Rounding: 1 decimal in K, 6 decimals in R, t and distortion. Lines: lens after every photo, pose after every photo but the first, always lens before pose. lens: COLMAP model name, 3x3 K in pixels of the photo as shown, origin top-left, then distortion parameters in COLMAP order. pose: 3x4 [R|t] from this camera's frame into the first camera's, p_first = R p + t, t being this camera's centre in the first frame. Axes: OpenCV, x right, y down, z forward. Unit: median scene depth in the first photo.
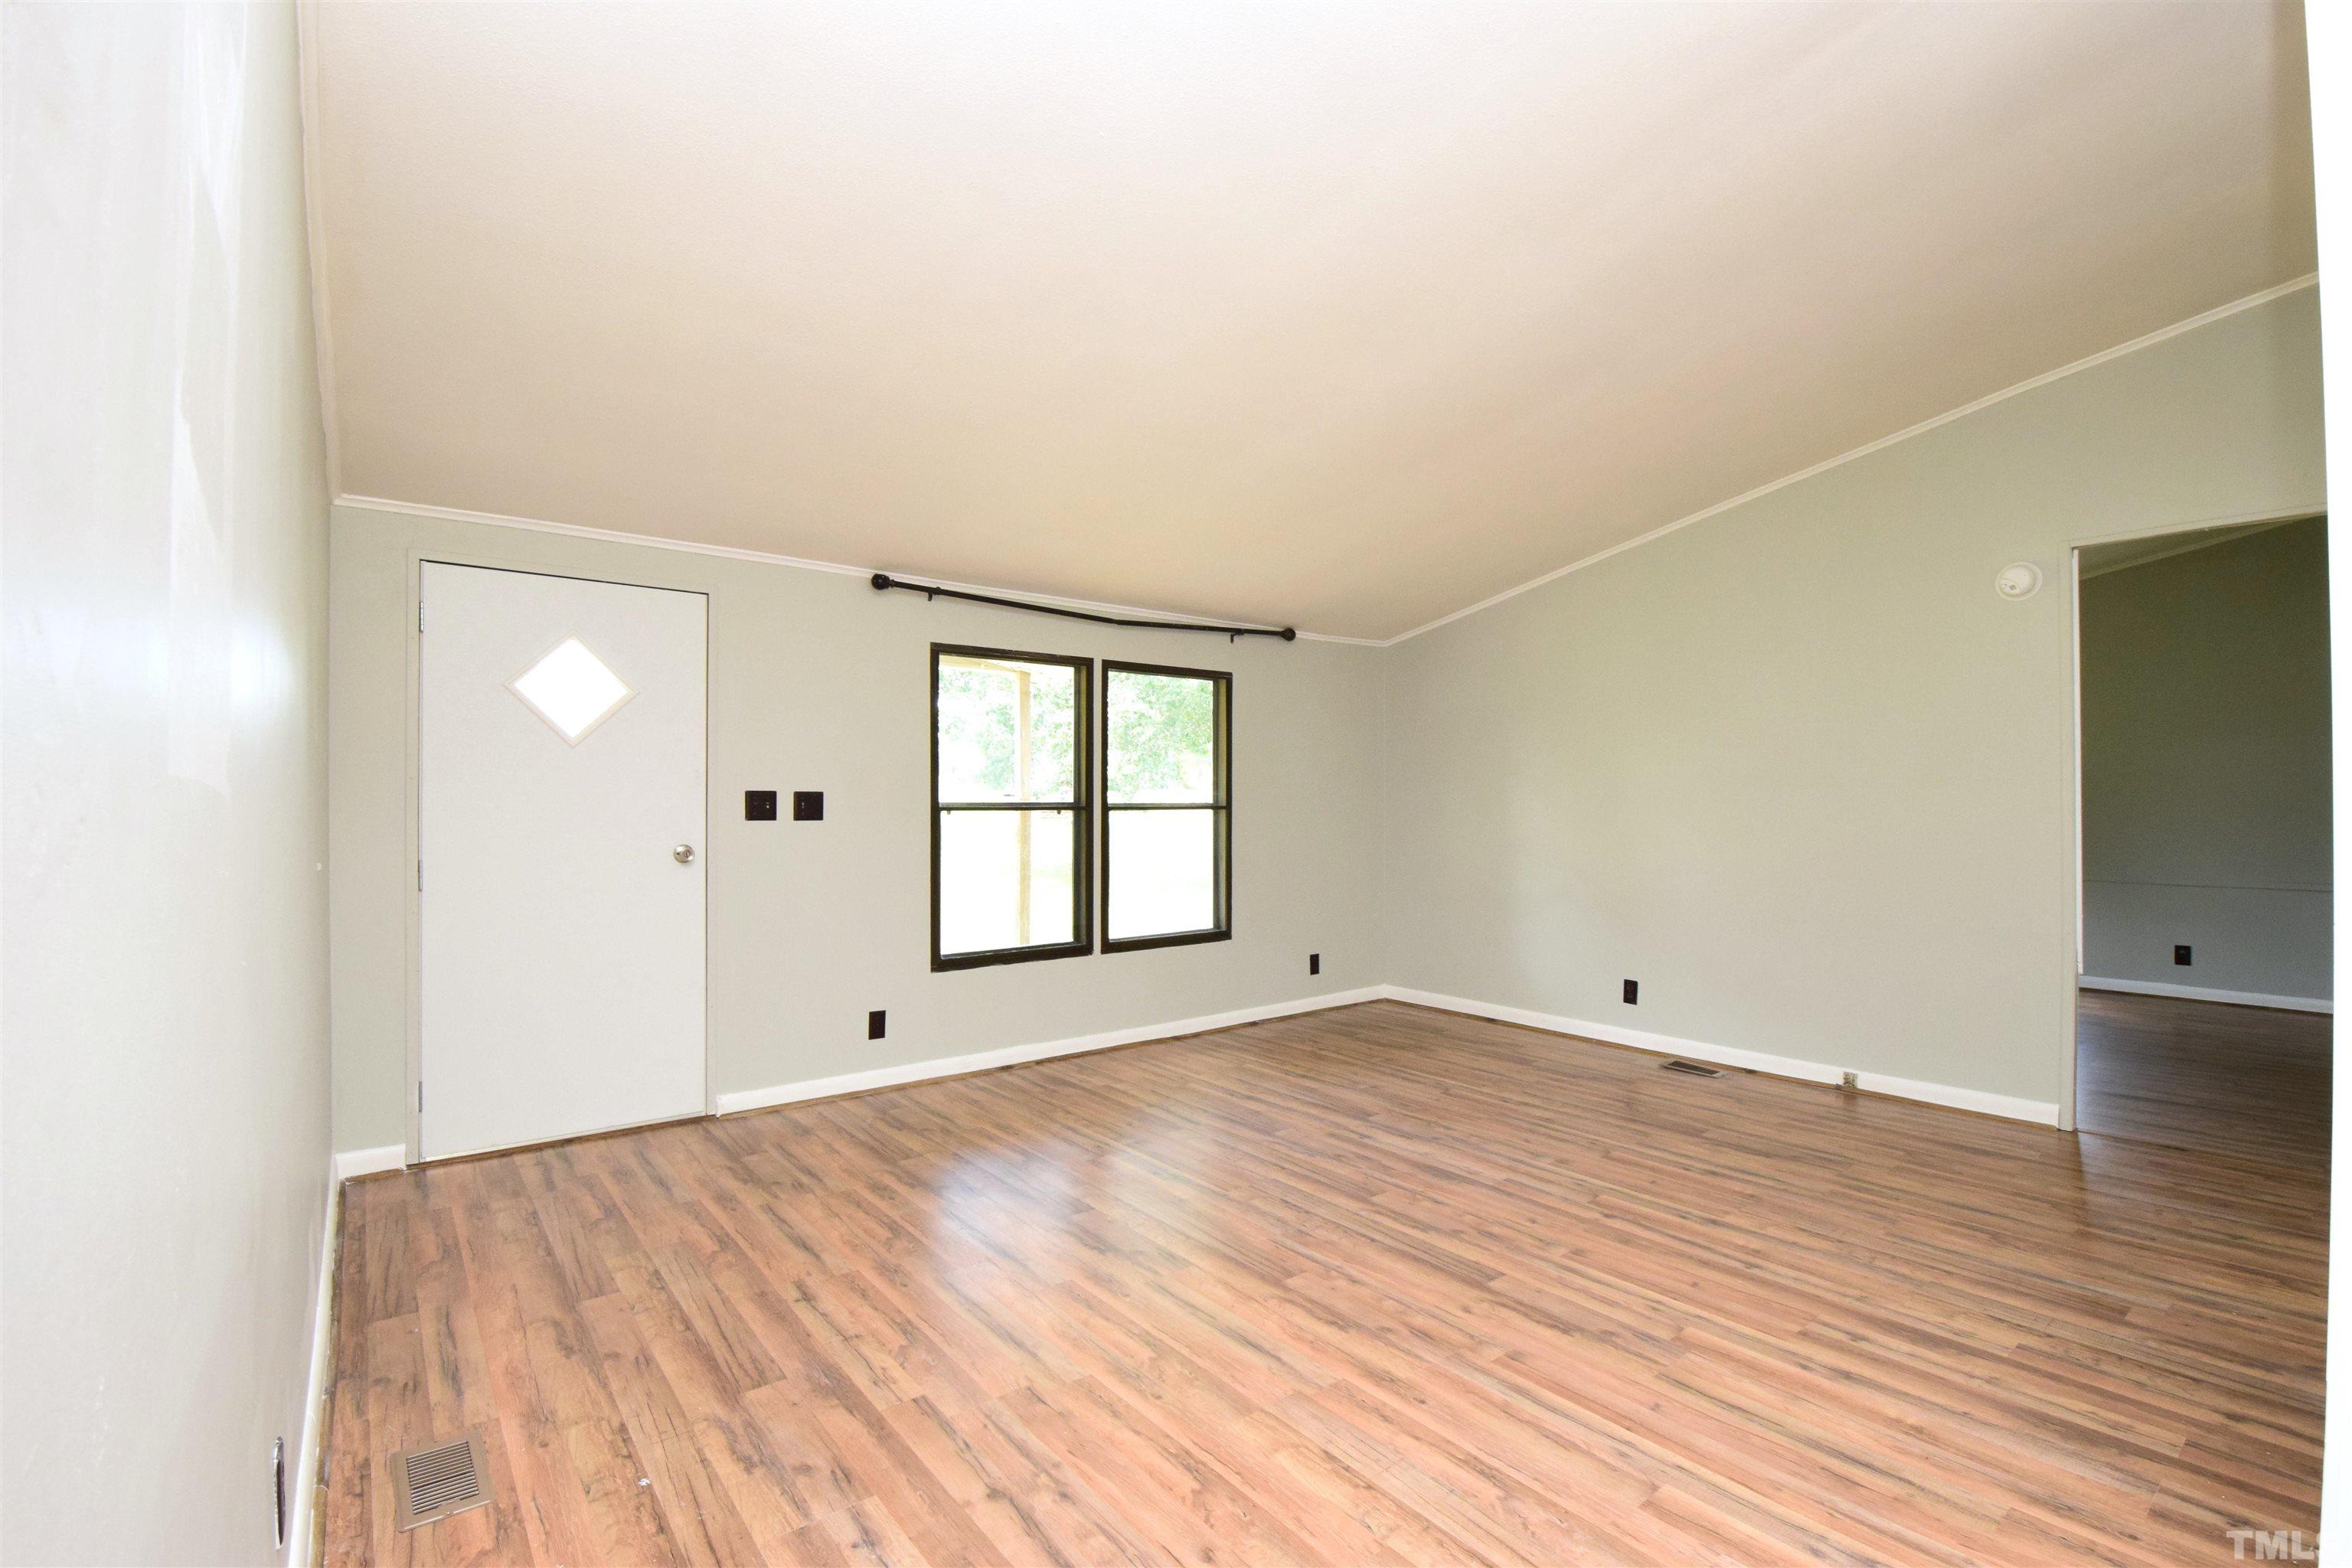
lens RADIAL K [[1023.5, 0, 1191.1], [0, 1023.5, 788.2], [0, 0, 1]] dist [0.004801, -0.012862]
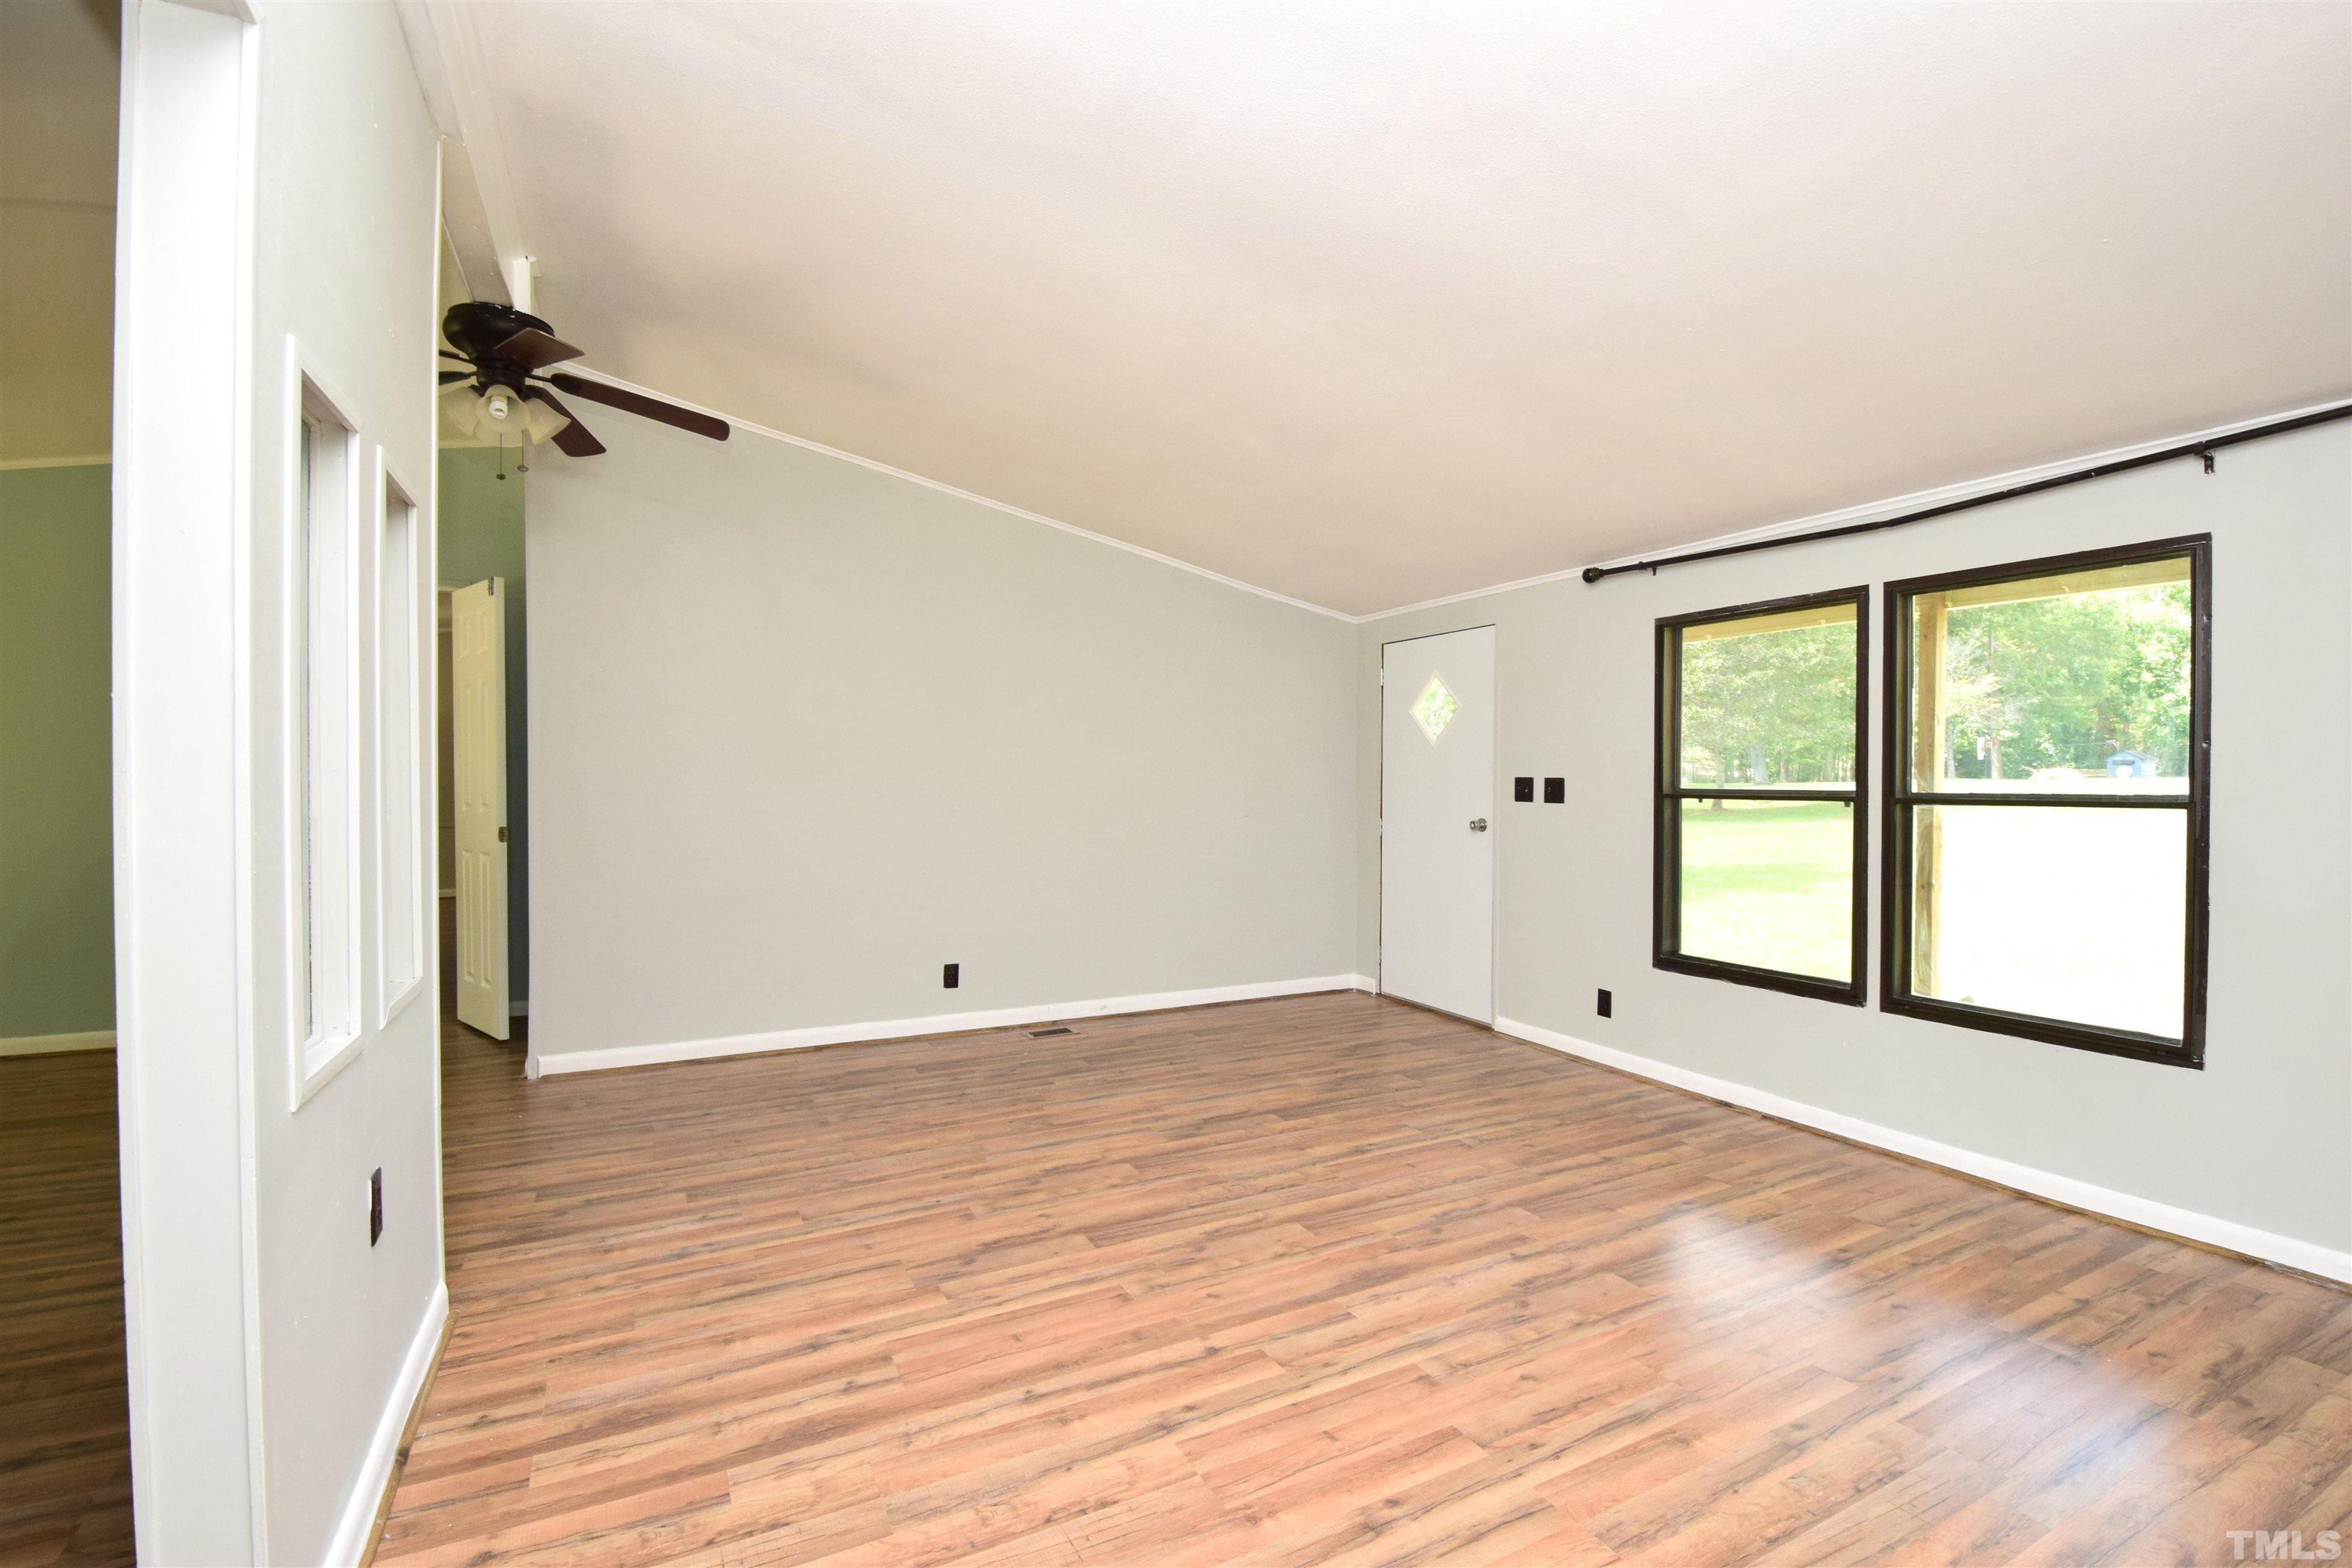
lens RADIAL K [[1023.5, 0, 1183.4], [0, 1023.5, 791.9], [0, 0, 1]] dist [0.004801, -0.012862]
pose [[-0.181029, 0.010984, -0.983416, 0.777663], [0.005231, 0.999934, 0.010206, 0.005353], [0.983464, -0.003297, -0.181074, 0.764799]]
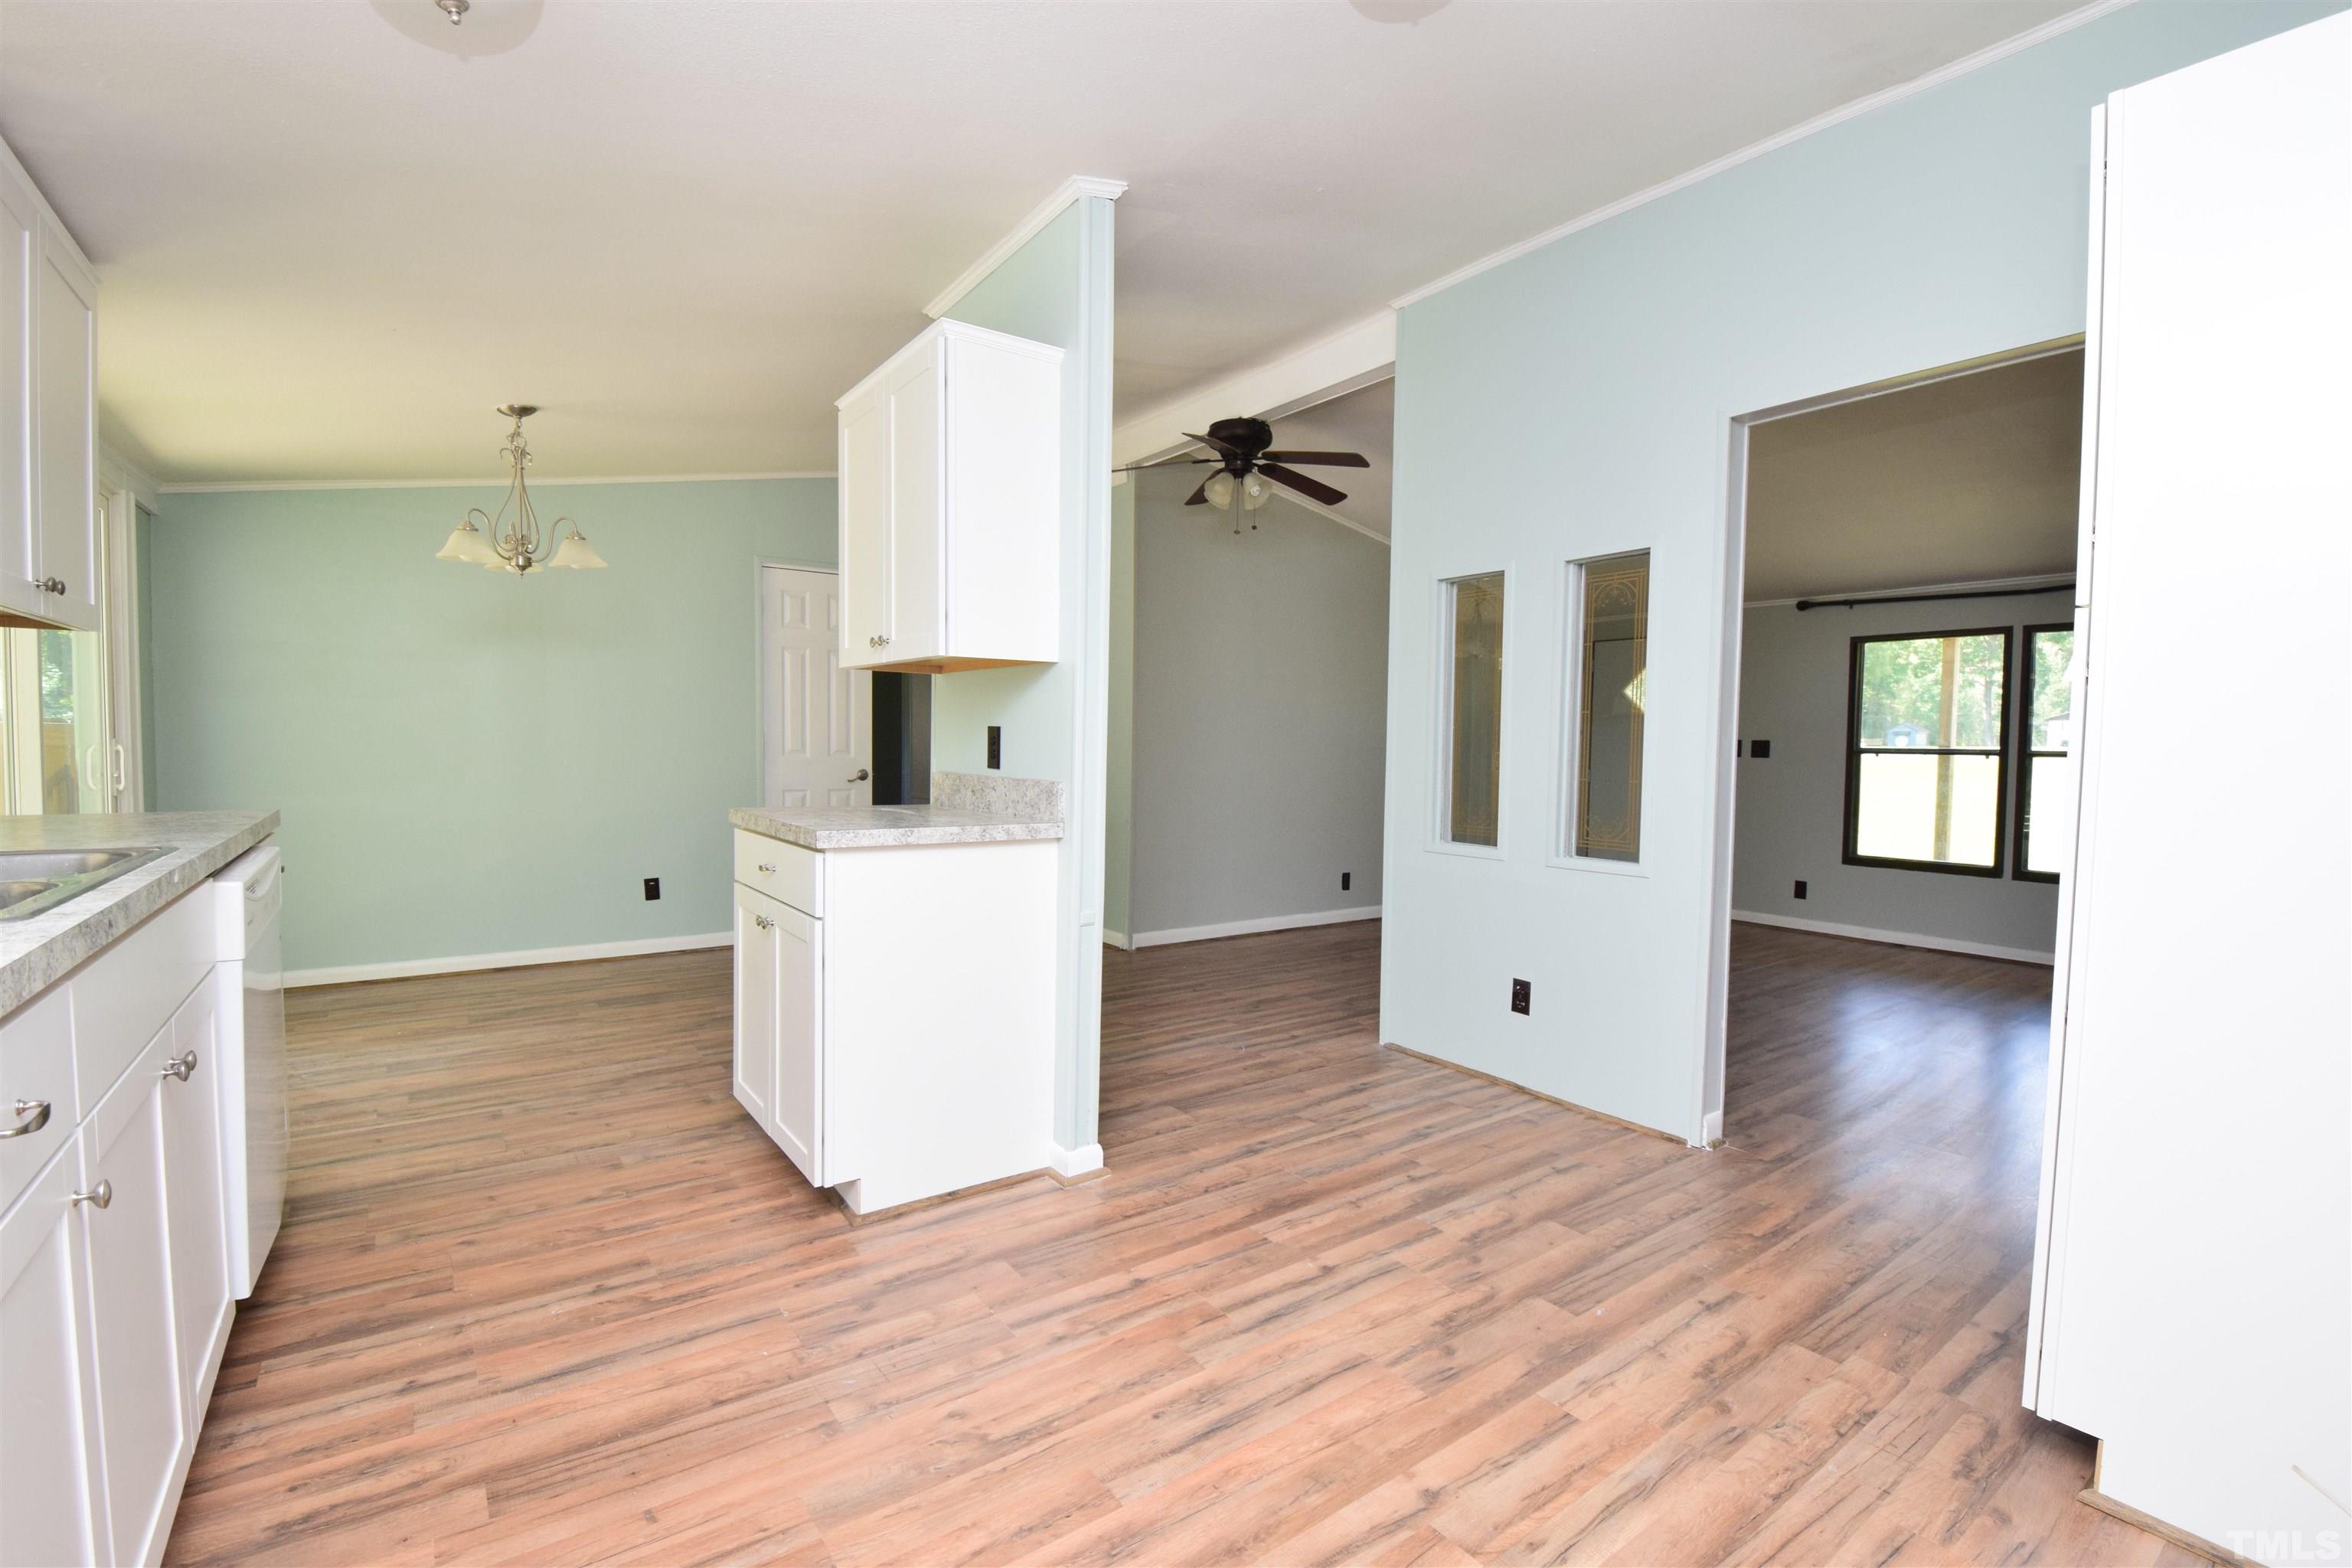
lens RADIAL K [[1023.5, 0, 1188.6], [0, 1023.5, 790.1], [0, 0, 1]] dist [0.004801, -0.012862]
pose [[-0.033810, 0.043969, -0.998461, 1.267102], [-0.002594, 0.999025, 0.044081, 0.012981], [0.999425, 0.004081, -0.033663, 0.118594]]
